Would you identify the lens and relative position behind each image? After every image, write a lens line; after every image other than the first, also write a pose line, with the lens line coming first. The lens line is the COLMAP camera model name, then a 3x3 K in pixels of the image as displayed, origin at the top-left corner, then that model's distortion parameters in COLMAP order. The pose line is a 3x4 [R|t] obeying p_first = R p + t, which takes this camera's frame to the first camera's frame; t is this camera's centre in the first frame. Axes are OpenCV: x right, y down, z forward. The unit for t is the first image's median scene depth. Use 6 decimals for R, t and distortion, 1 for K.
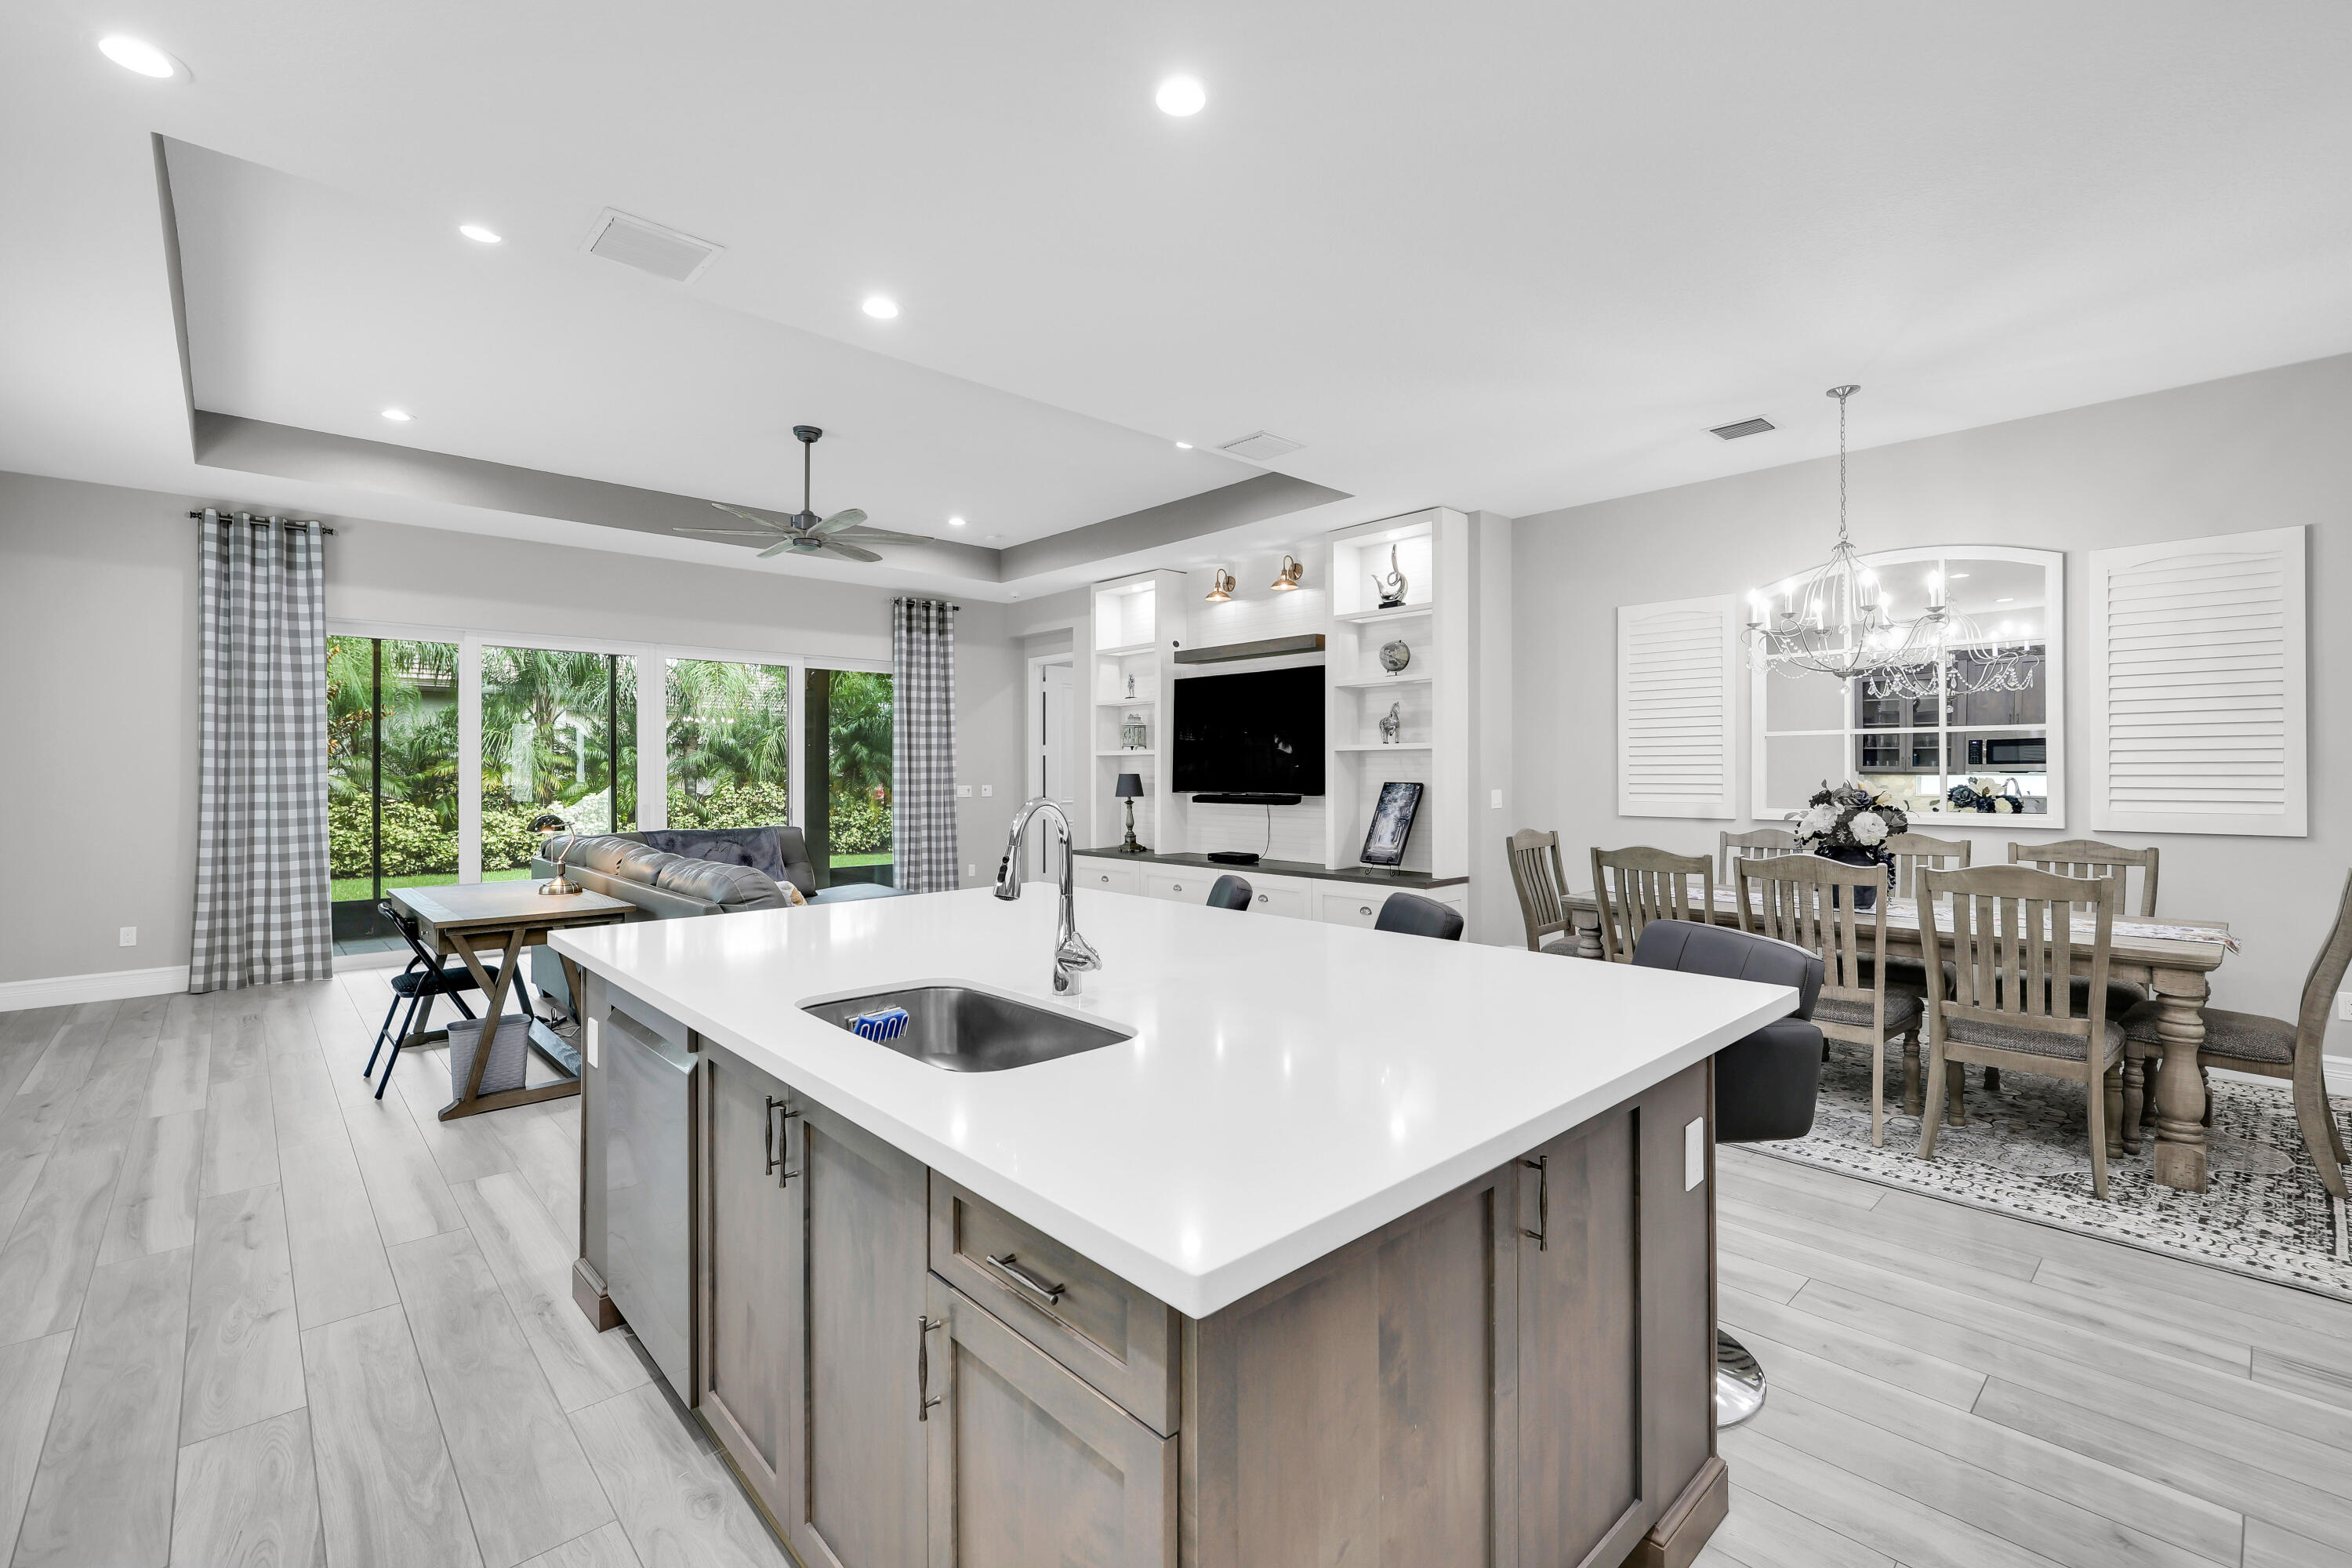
lens RADIAL K [[1015.4, 0, 1152.0], [0, 1015.4, 767.3], [0, 0, 1]] dist [0.000486, 0.000394]
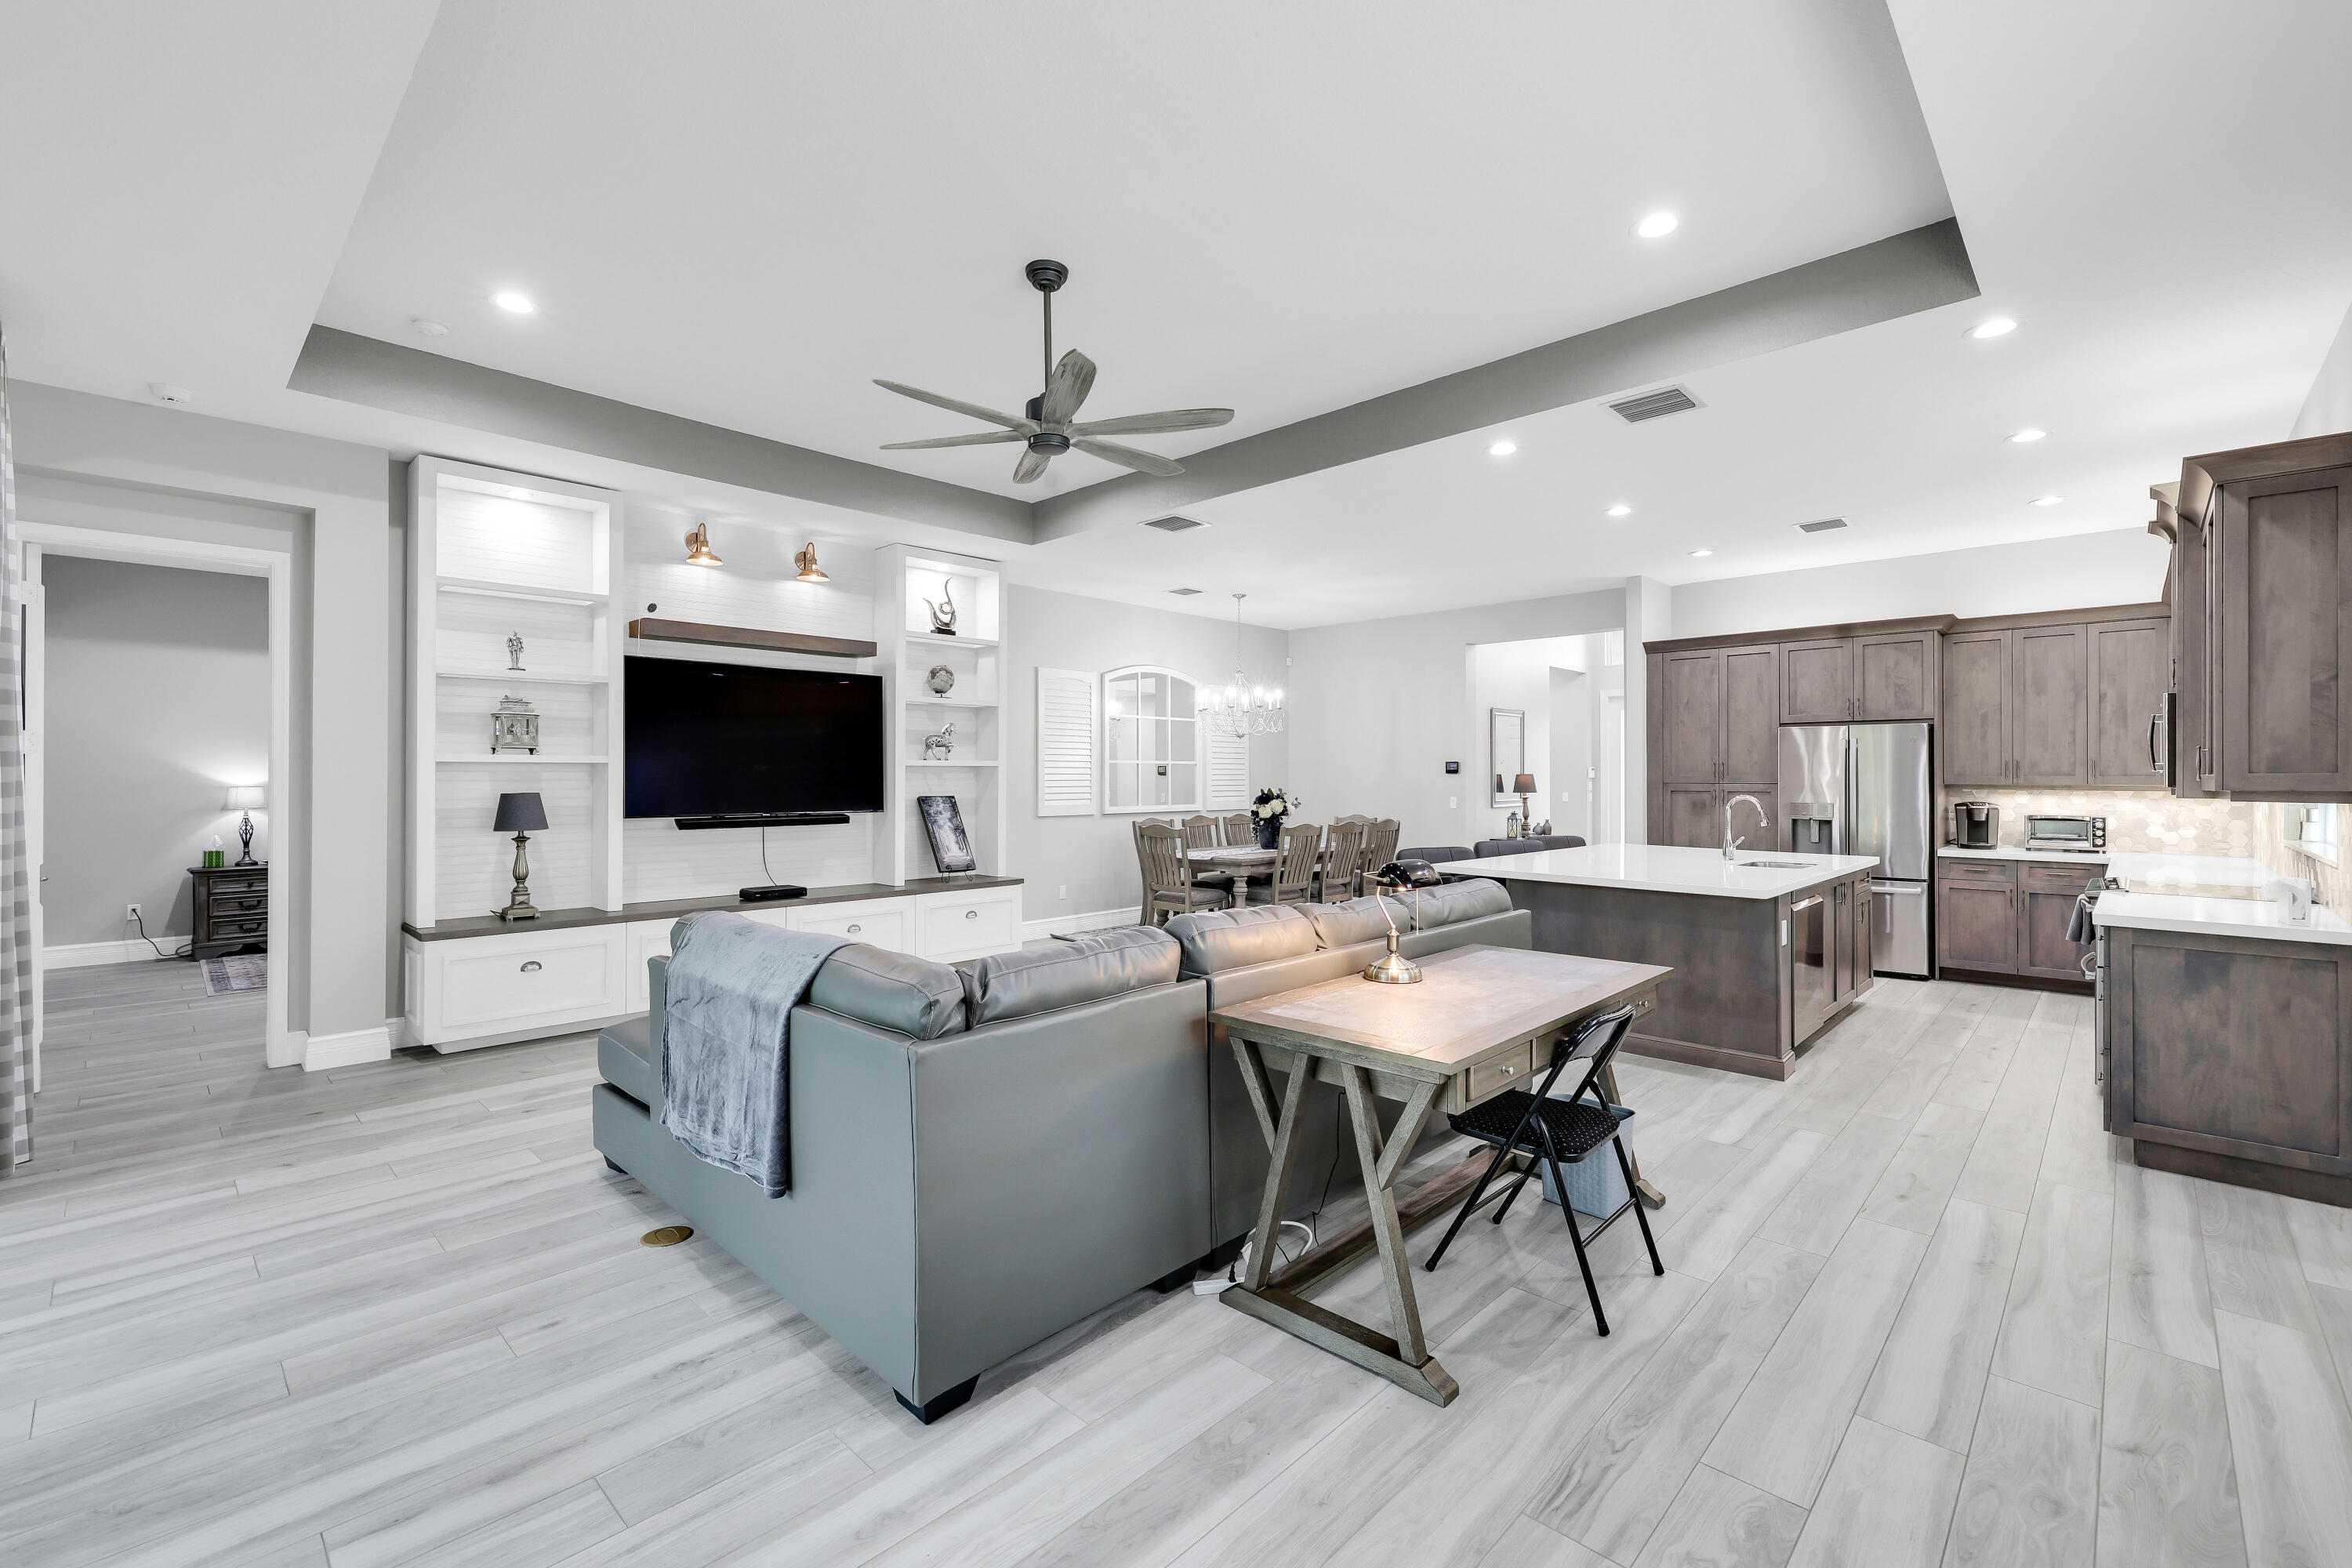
lens RADIAL K [[1015.4, 0, 1183.8], [0, 1015.4, 769.6], [0, 0, 1]] dist [0.000486, 0.000394]
pose [[-0.081638, 0.009975, 0.996612, -0.911616], [-0.001628, 0.999947, -0.010142, -0.003119], [-0.996661, -0.002450, -0.081617, 0.882992]]
